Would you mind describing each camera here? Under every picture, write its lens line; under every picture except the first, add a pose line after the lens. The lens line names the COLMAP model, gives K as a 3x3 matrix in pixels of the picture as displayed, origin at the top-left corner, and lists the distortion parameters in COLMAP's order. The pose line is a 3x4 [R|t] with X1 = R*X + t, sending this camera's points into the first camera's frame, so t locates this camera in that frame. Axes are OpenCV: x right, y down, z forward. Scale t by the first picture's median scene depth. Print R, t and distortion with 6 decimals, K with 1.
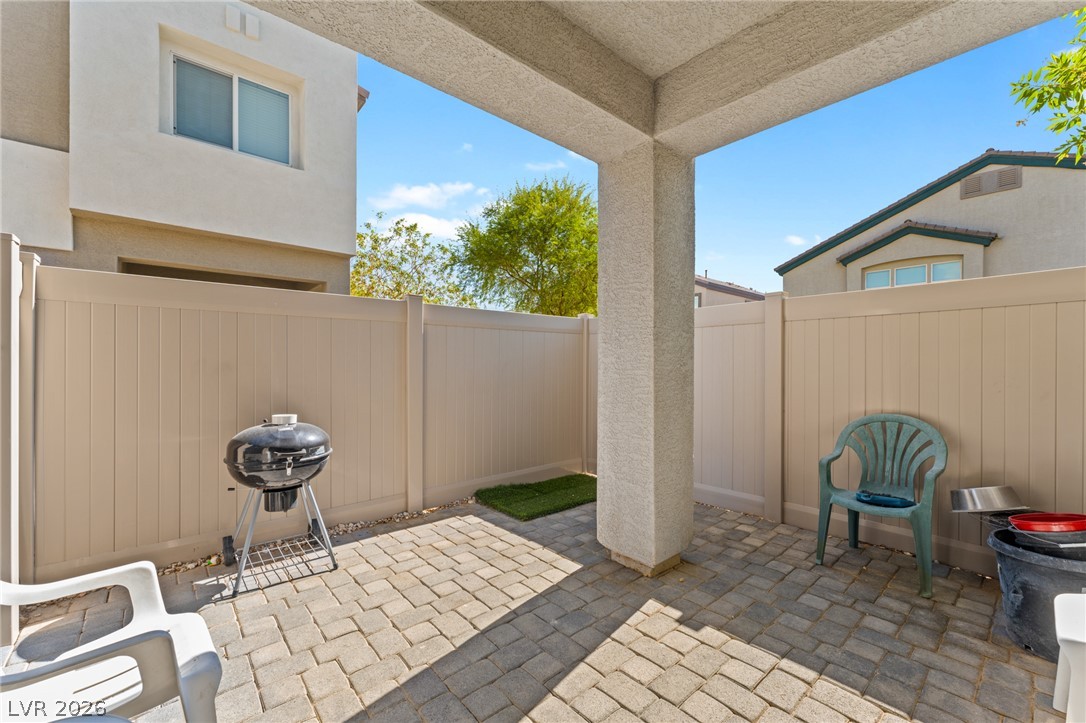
lens RADIAL K [[435.4, 0, 543.1], [0, 435.4, 365.5], [0, 0, 1]] dist [0.002477, -0.000026]
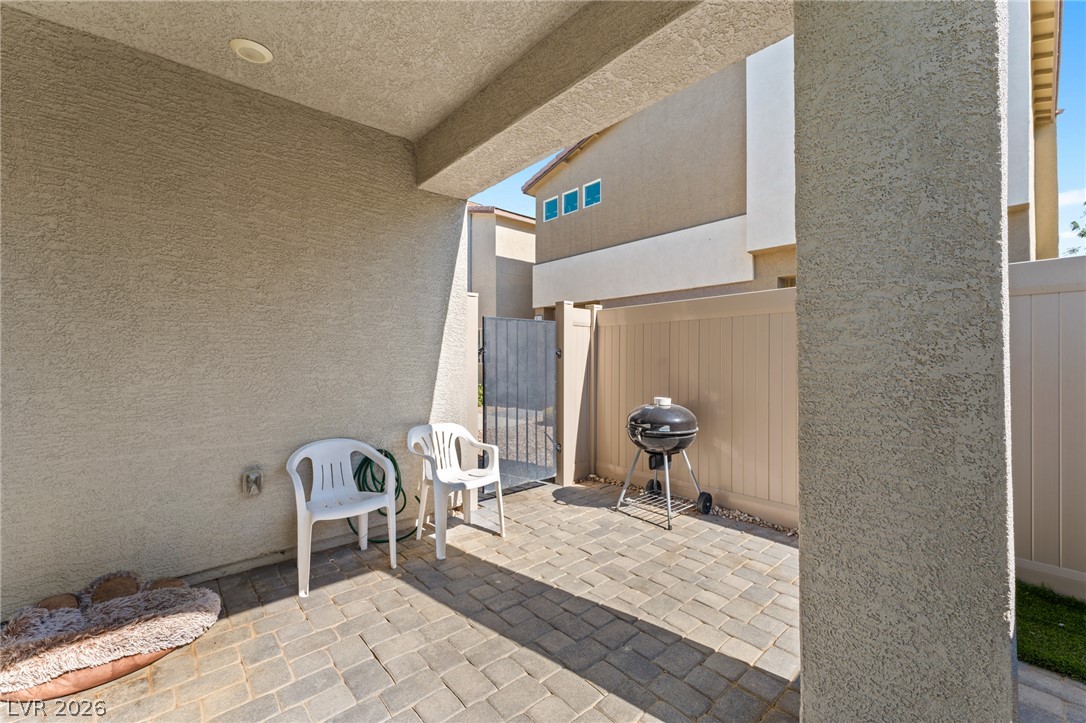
lens RADIAL K [[435.4, 0, 551.0], [0, 435.4, 355.2], [0, 0, 1]] dist [0.002477, -0.000026]
pose [[0.022952, -0.010090, -0.999686, 0.738885], [0.002601, 0.999946, -0.010033, -0.004388], [0.999733, -0.002370, 0.022977, 0.659042]]
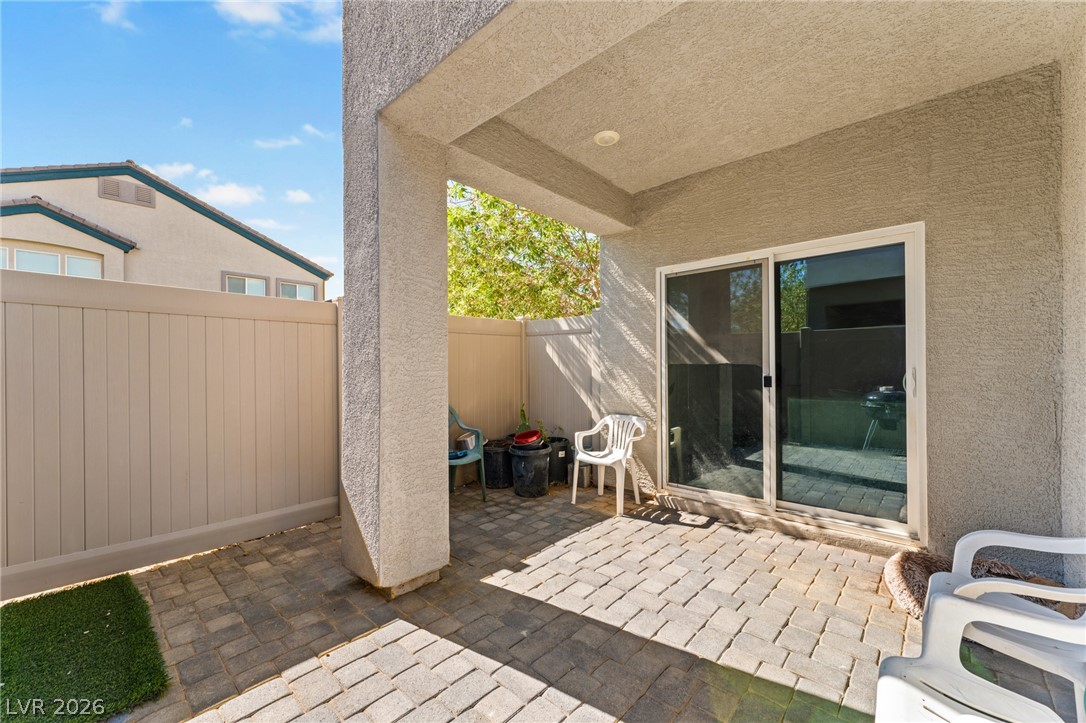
lens RADIAL K [[435.4, 0, 539.2], [0, 435.4, 362.9], [0, 0, 1]] dist [0.002477, -0.000026]
pose [[-0.097423, 0.006161, 0.995224, -0.751145], [0.004905, 0.999972, -0.005710, -0.000493], [-0.995231, 0.004325, -0.097450, 0.846657]]
